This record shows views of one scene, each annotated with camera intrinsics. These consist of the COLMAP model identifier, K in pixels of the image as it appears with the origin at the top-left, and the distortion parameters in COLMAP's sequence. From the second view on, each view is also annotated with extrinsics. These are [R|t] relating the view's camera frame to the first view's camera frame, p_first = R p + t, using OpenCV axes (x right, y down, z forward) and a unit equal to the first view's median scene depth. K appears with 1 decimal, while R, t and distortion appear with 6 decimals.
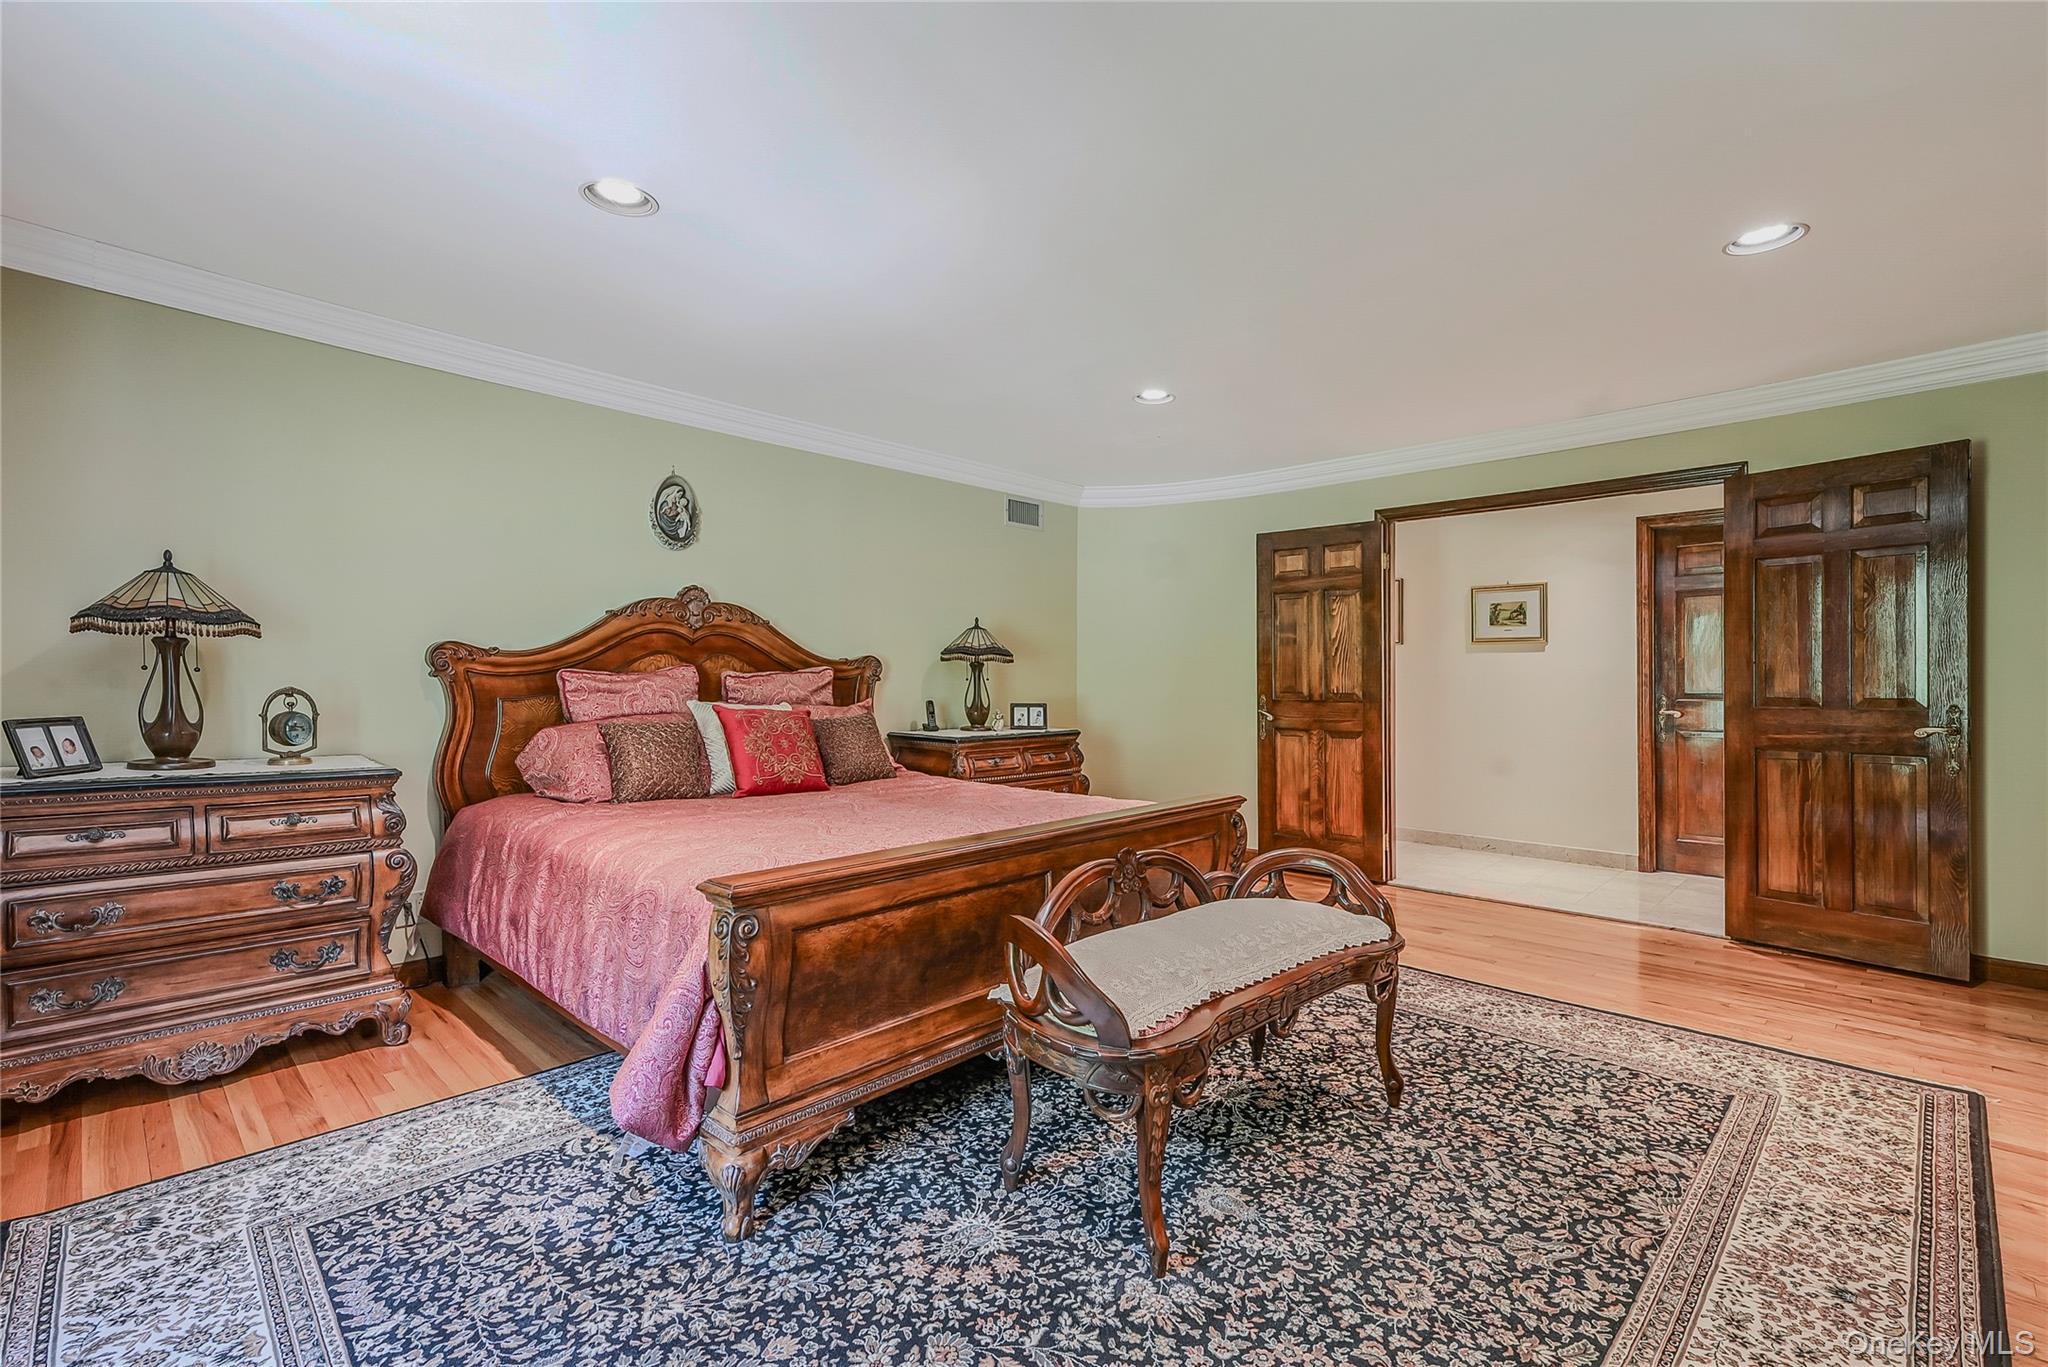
lens RADIAL K [[878.3, 0, 1031.1], [0, 878.3, 668.3], [0, 0, 1]] dist [0.000118, 0.000099]
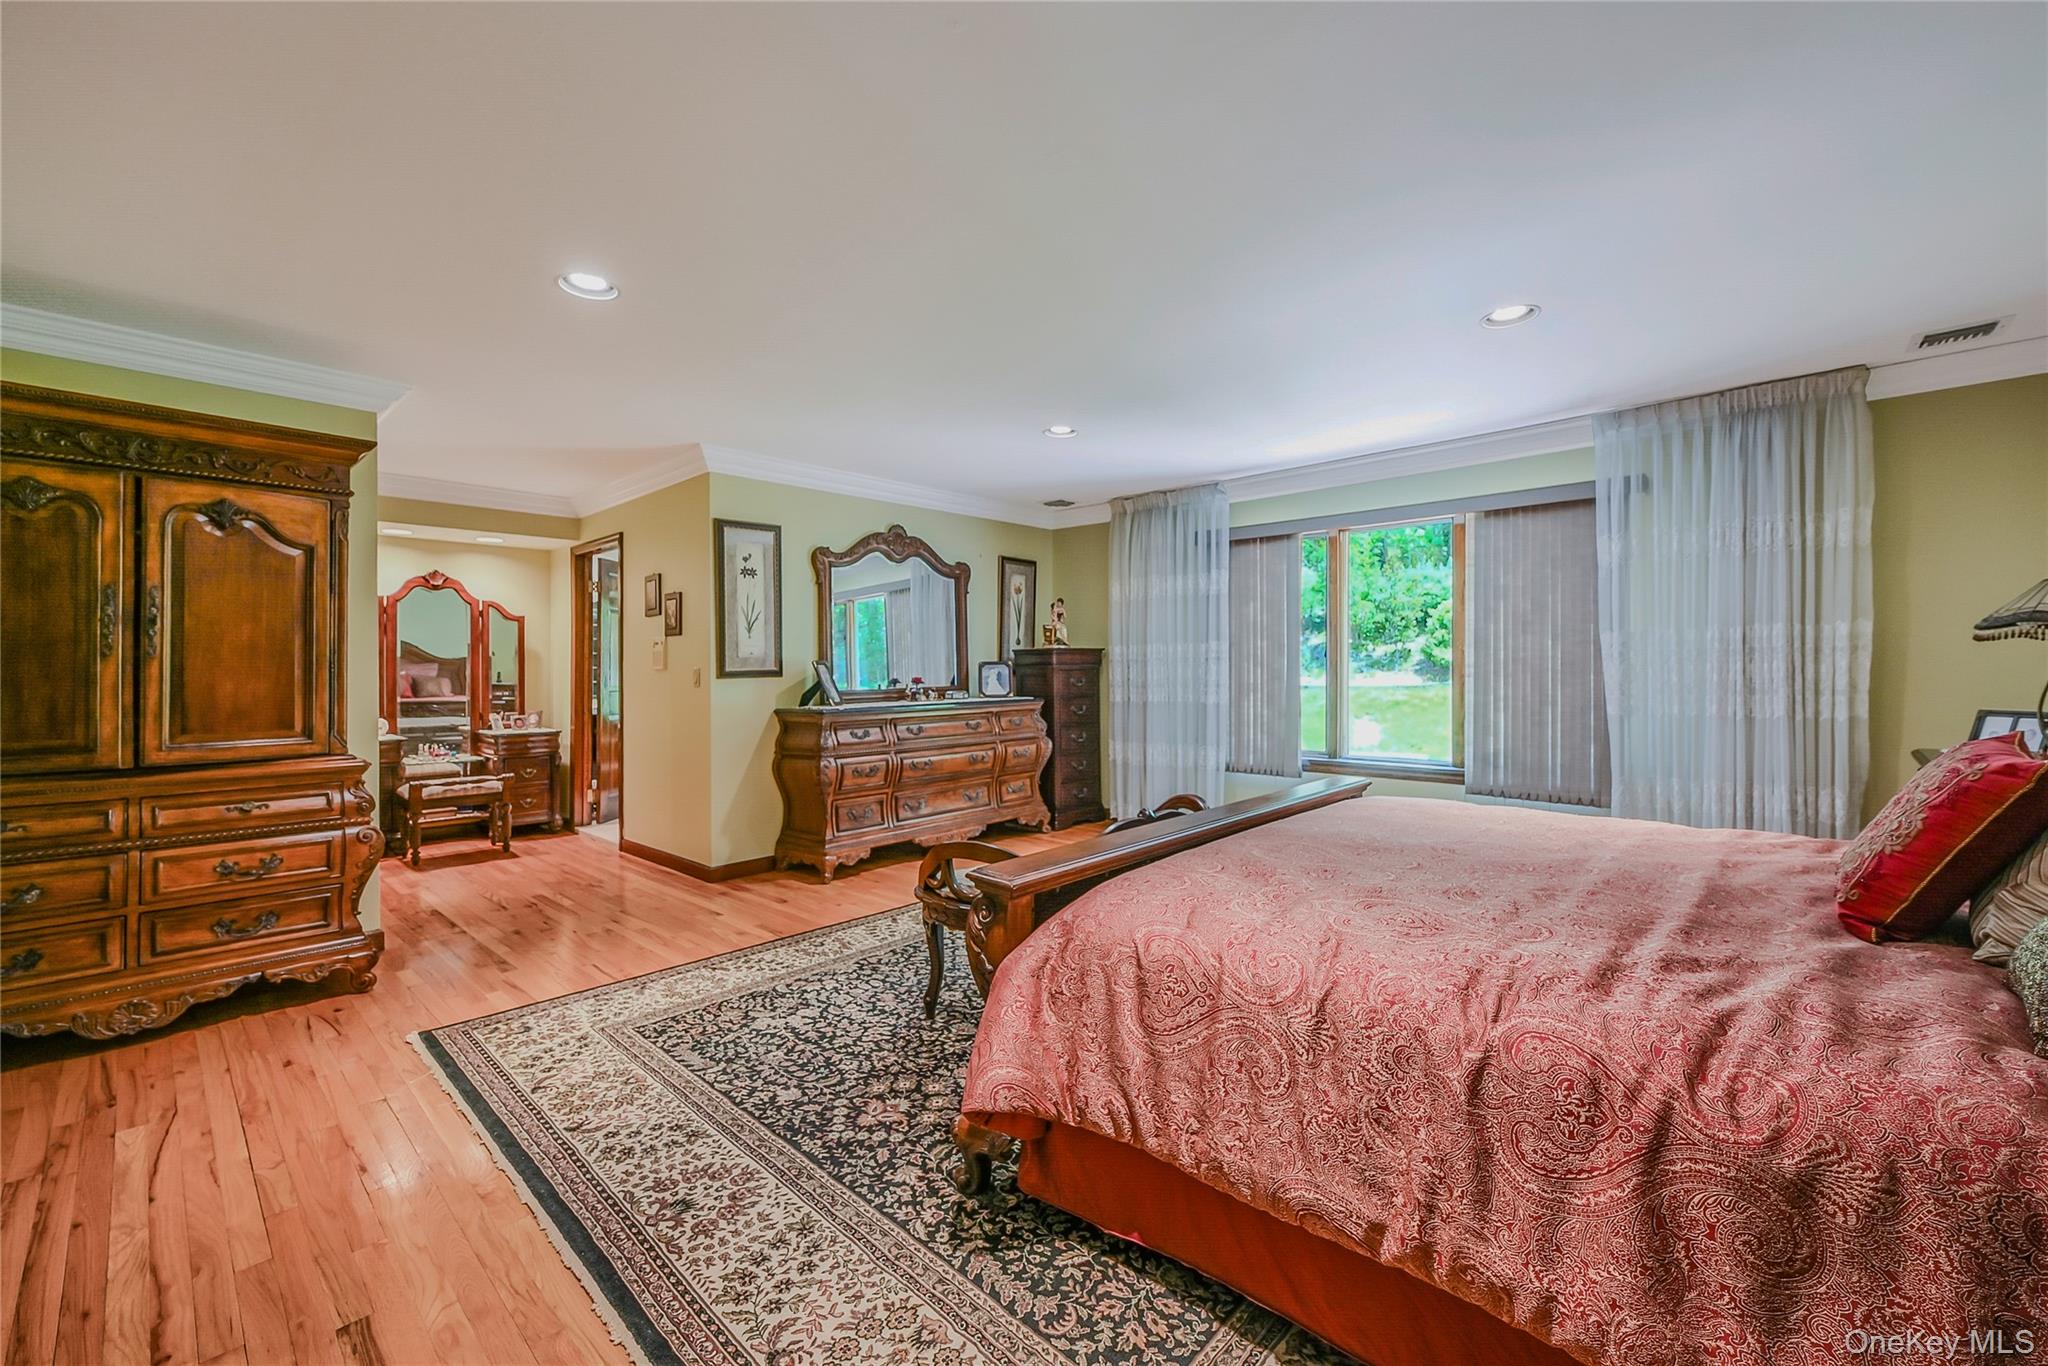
lens RADIAL K [[878.3, 0, 1031.1], [0, 878.3, 667.8], [0, 0, 1]] dist [0.000118, 0.000099]
pose [[-0.999444, -0.002203, -0.033256, 0.297531], [-0.001856, 0.999944, -0.010466, 0.013201], [0.033277, -0.010398, -0.999392, 2.146153]]
